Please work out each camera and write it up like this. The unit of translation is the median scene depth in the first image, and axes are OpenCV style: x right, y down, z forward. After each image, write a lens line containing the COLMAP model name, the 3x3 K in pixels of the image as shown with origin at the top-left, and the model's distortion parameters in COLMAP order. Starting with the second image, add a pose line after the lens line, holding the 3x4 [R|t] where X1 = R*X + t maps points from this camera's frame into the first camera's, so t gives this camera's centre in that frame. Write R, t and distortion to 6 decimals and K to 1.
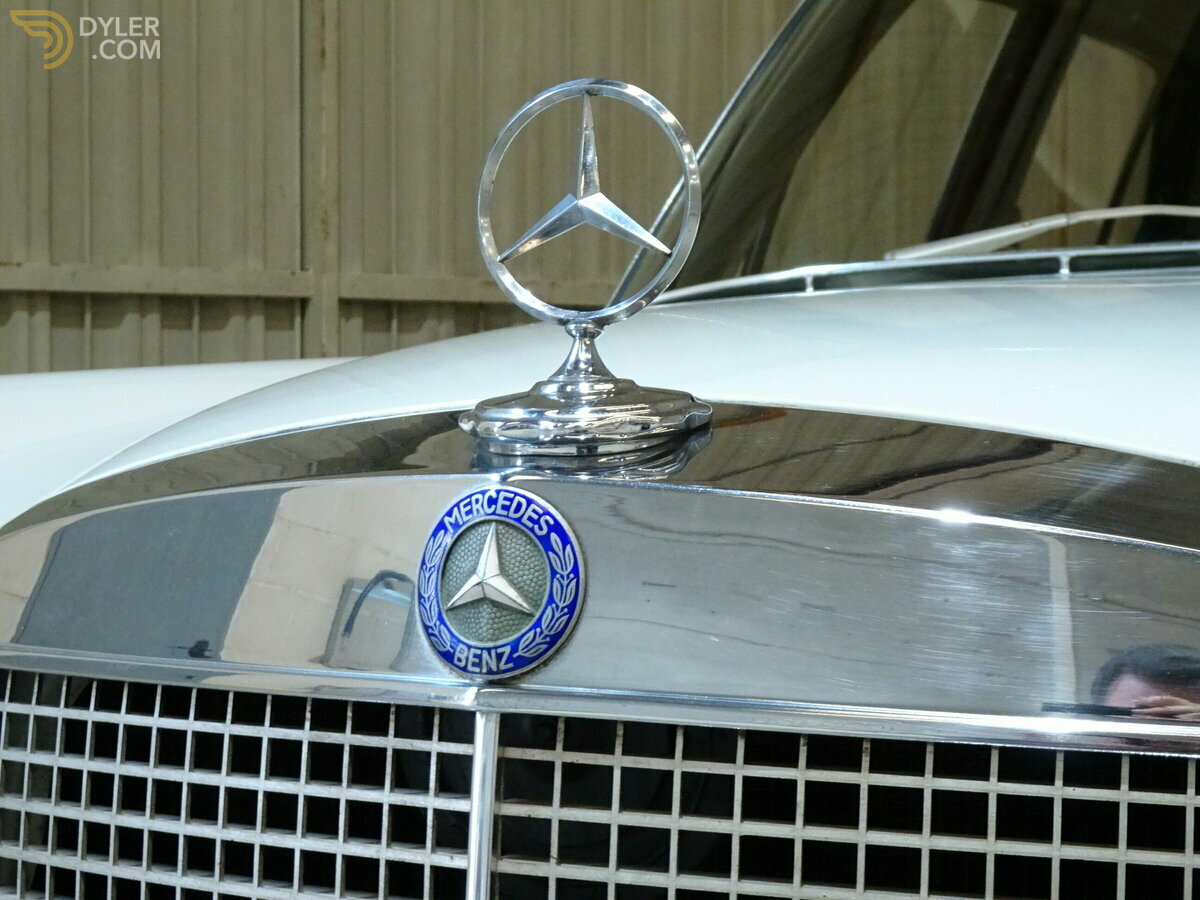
lens RADIAL K [[2703.7, 0, 601.1], [0, 2703.7, 448.9], [0, 0, 1]] dist [-0.015795, 0.000000]
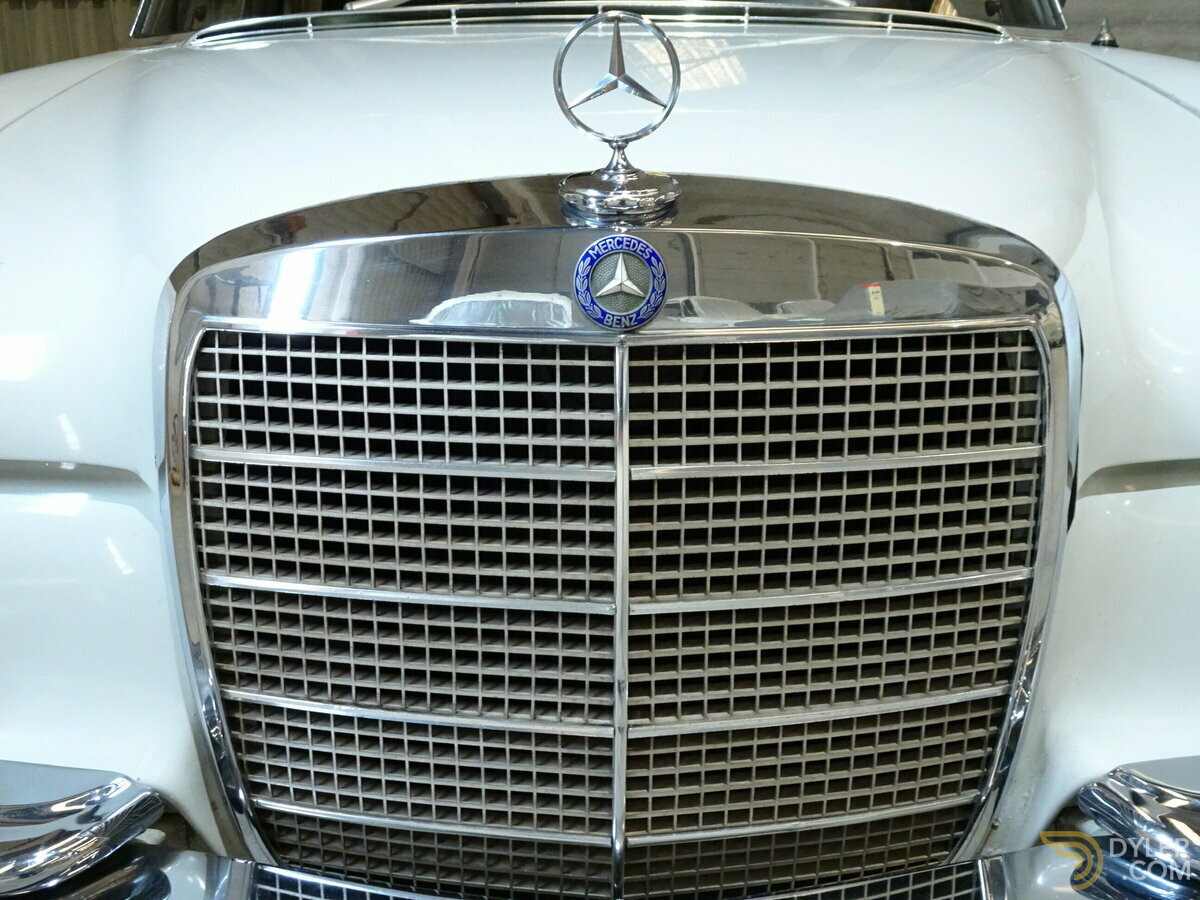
lens RADIAL K [[1362.1, 0, 592.1], [0, 1362.1, 446.7], [0, 0, 1]] dist [0.014154, 0.000000]
pose [[0.884652, -0.149070, 0.441780, -0.532051], [0.016175, 0.956754, 0.290448, -0.131241], [-0.465972, -0.249799, 0.848805, 0.105284]]
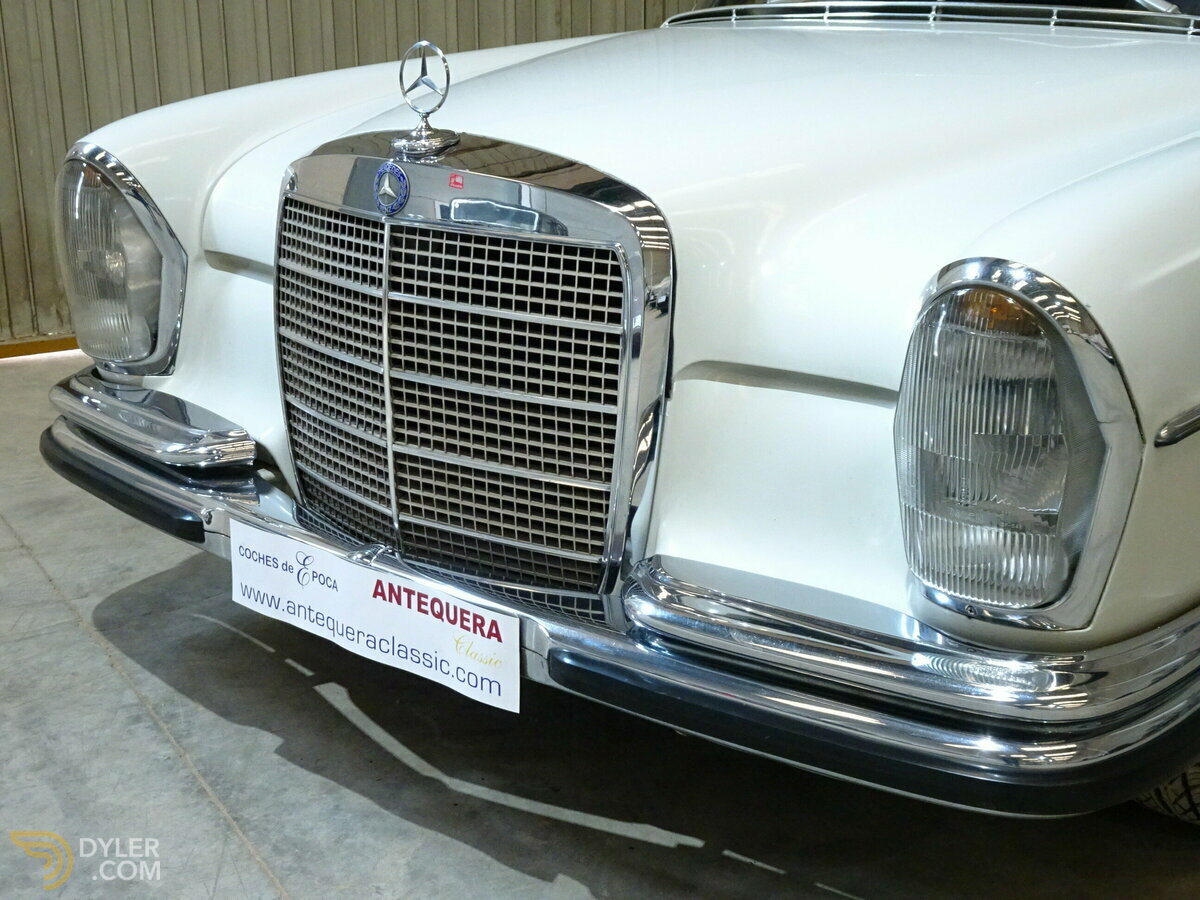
lens RADIAL K [[1616.7, 0, 589.1], [0, 1616.7, 438.9], [0, 0, 1]] dist [0.046398, 0.000000]
pose [[0.971079, 0.065740, -0.229531, 0.773548], [-0.000210, 0.961581, 0.274520, -0.235706], [0.238760, -0.266532, 0.933785, -1.138117]]
